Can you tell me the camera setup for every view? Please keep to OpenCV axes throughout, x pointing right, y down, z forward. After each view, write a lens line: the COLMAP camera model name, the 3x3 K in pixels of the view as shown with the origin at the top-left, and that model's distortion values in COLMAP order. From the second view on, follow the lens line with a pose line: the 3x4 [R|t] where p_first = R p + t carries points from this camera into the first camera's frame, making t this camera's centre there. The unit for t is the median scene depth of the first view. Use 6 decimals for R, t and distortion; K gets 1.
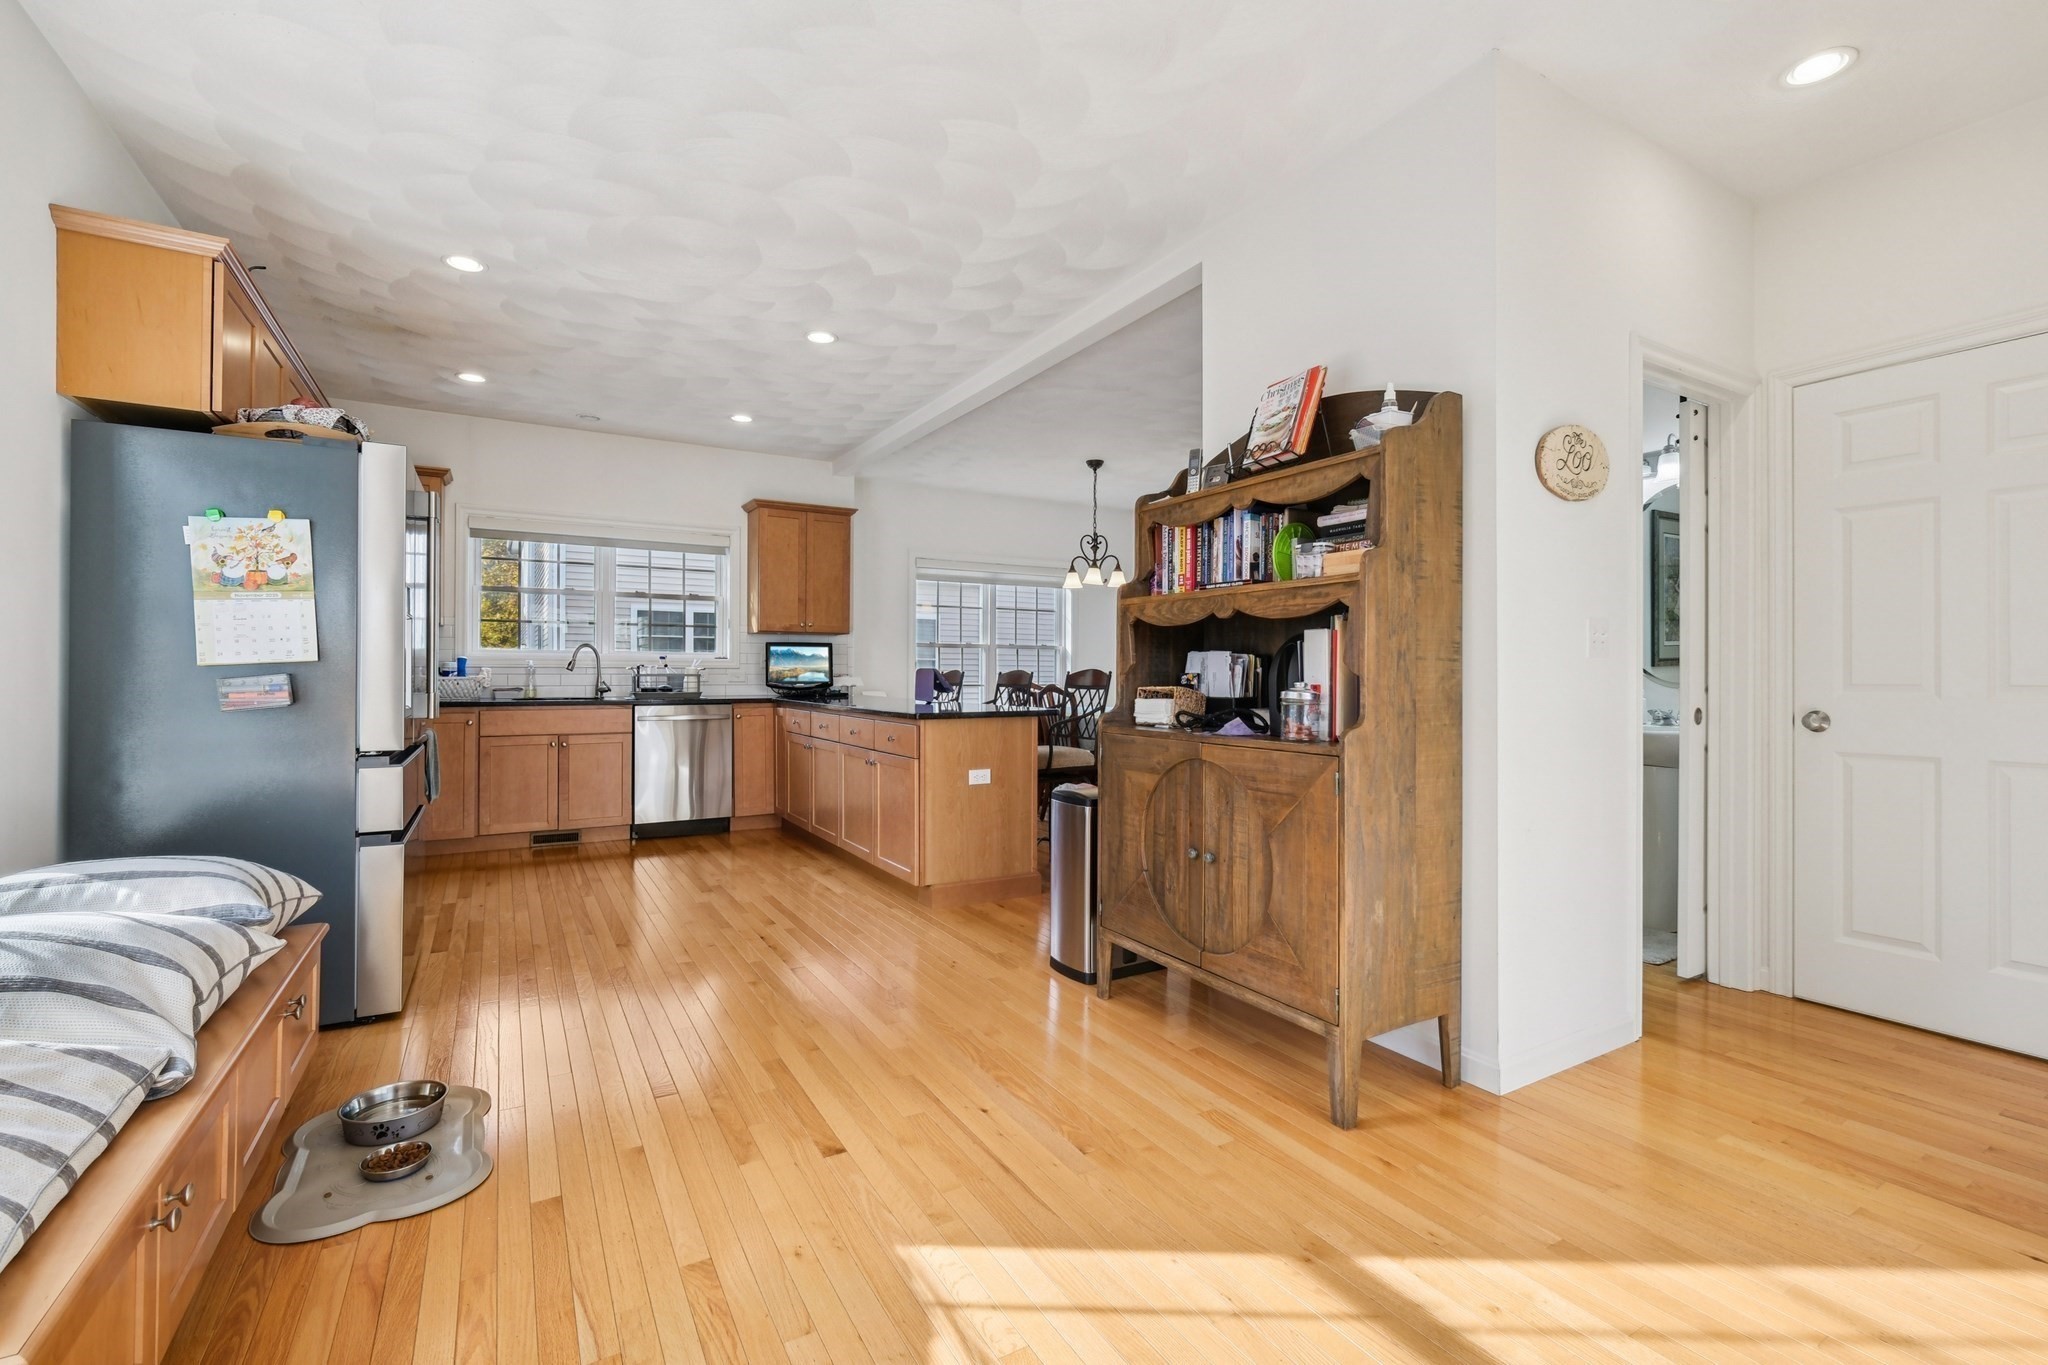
lens RADIAL K [[891.3, 0, 1025.3], [0, 891.3, 672.1], [0, 0, 1]] dist [-0.005178, 0.001569]
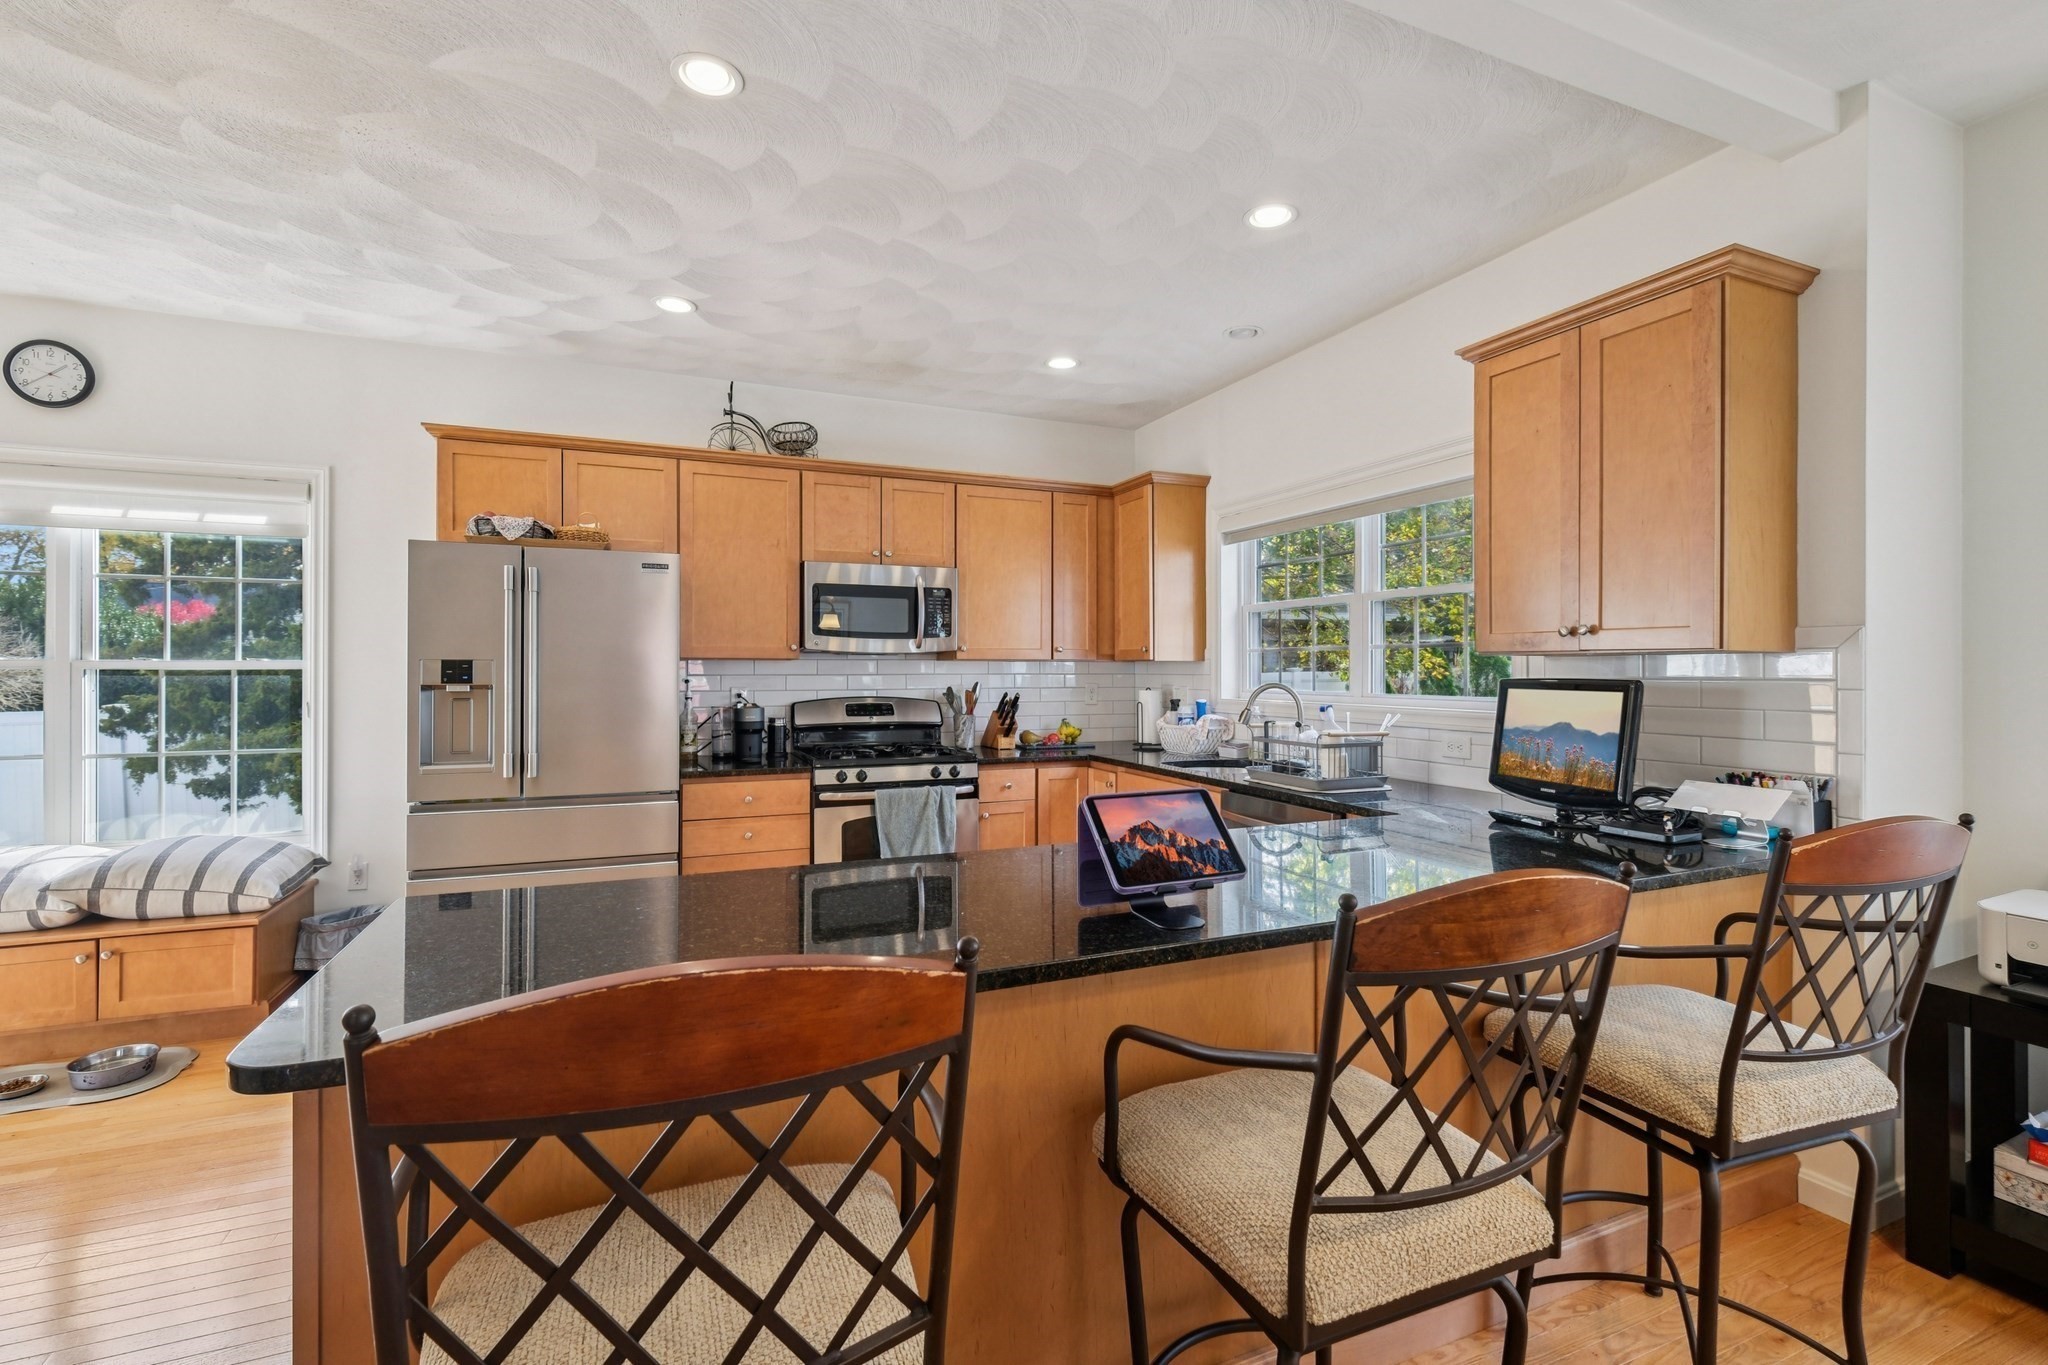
lens RADIAL K [[891.3, 0, 1027.5], [0, 891.3, 669.1], [0, 0, 1]] dist [-0.005178, 0.001569]
pose [[-0.131196, -0.004323, -0.991347, 0.150656], [-0.004924, 0.999981, -0.003709, -0.036221], [0.991344, 0.004395, -0.131215, 0.843873]]
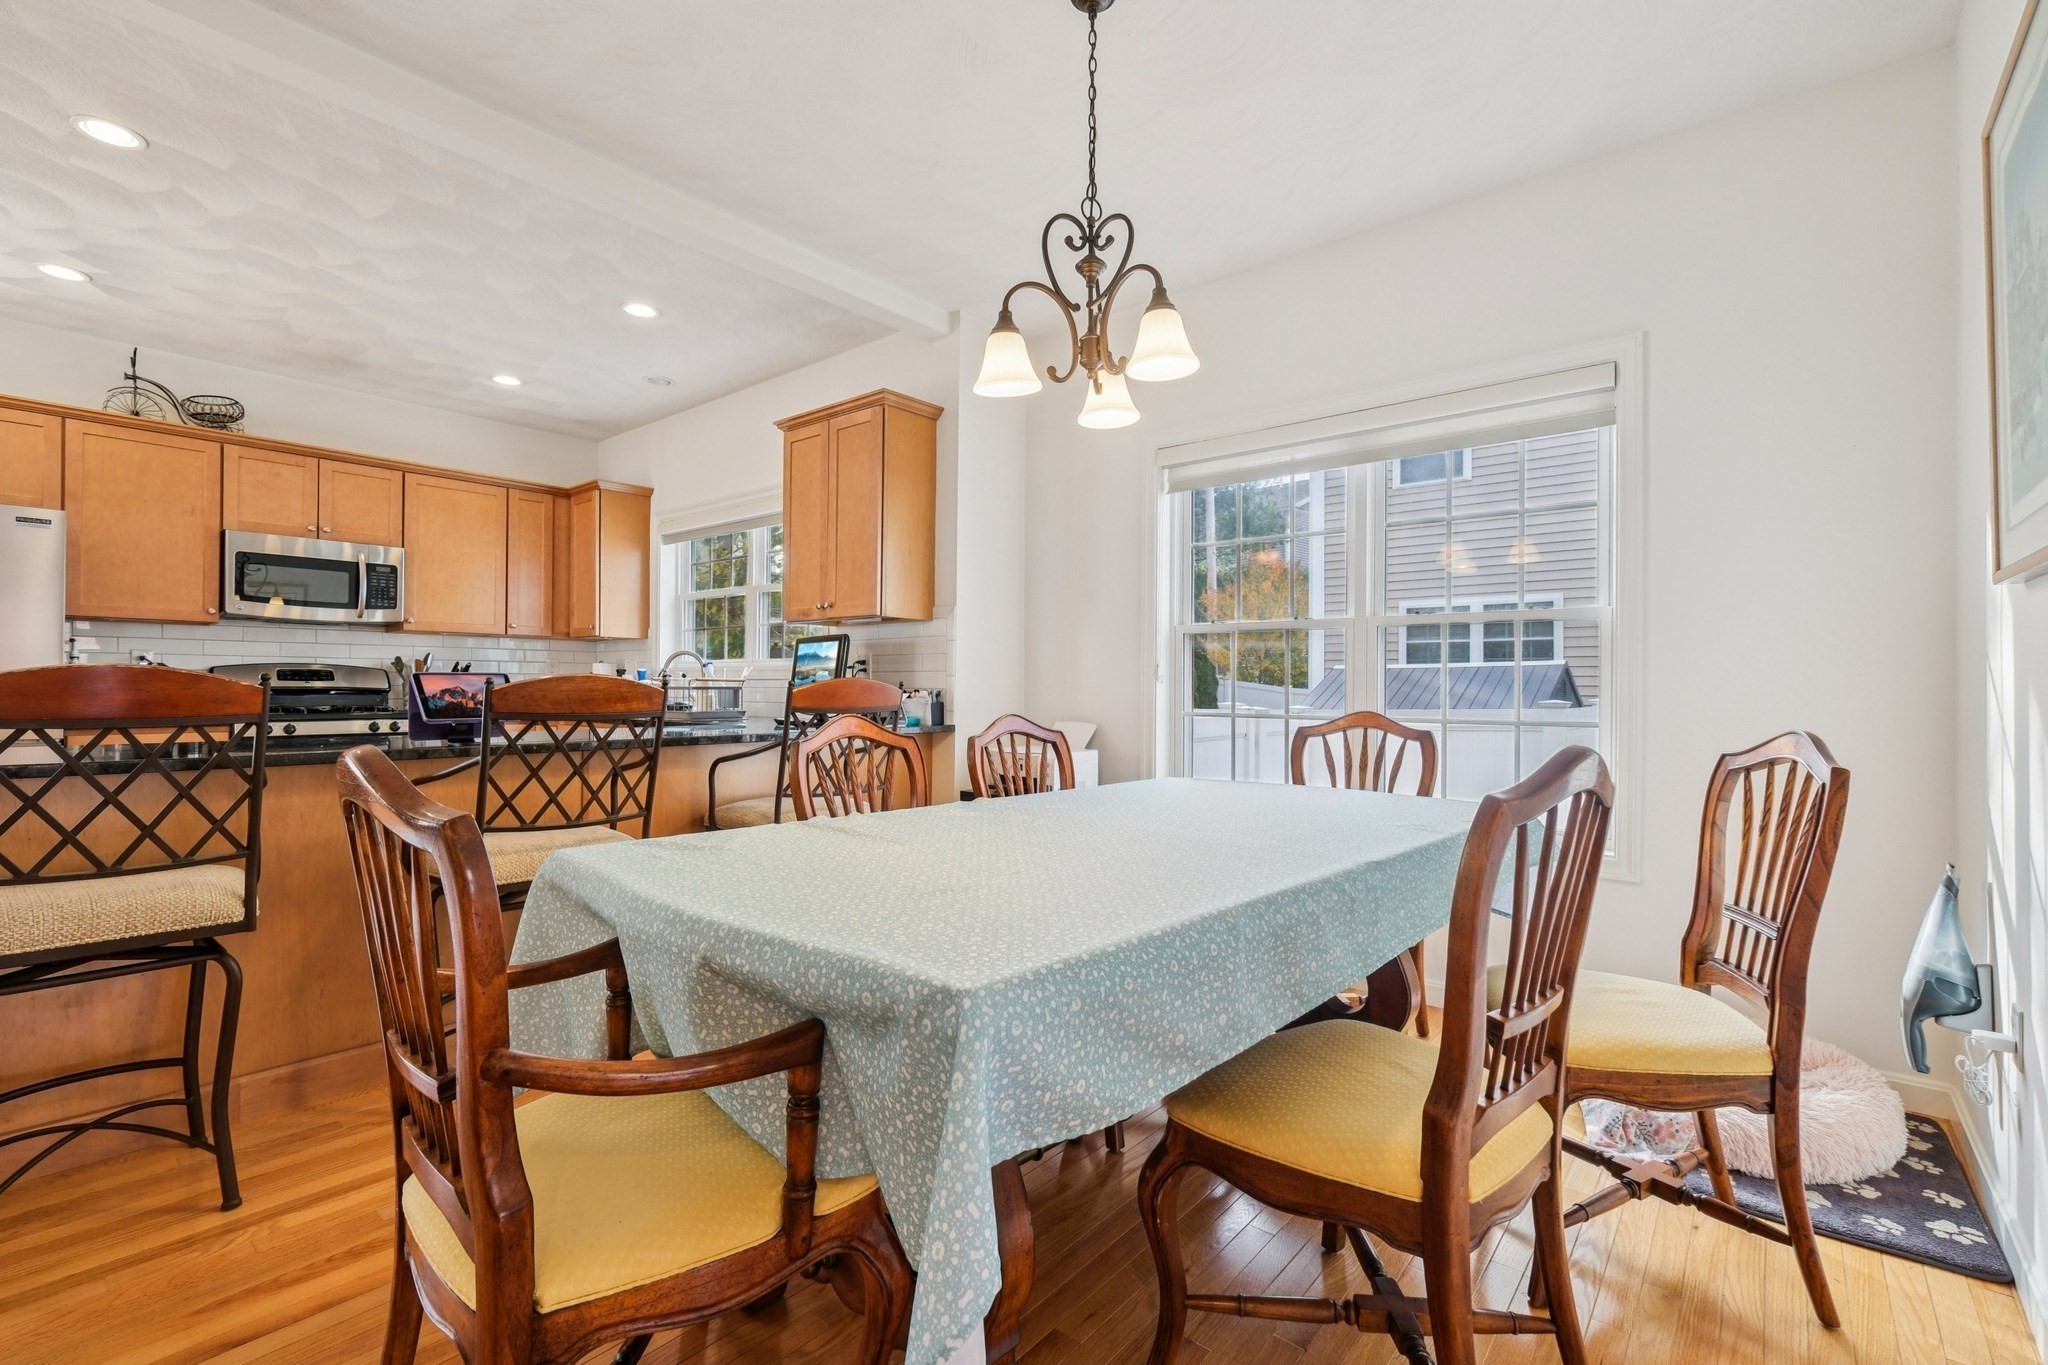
lens RADIAL K [[891.3, 0, 1021.3], [0, 891.3, 681.5], [0, 0, 1]] dist [-0.005178, 0.001569]
pose [[0.327188, -0.005967, -0.944941, 0.372857], [-0.007296, 0.999934, -0.008841, 0.001665], [0.944931, 0.009787, 0.327123, 0.952564]]
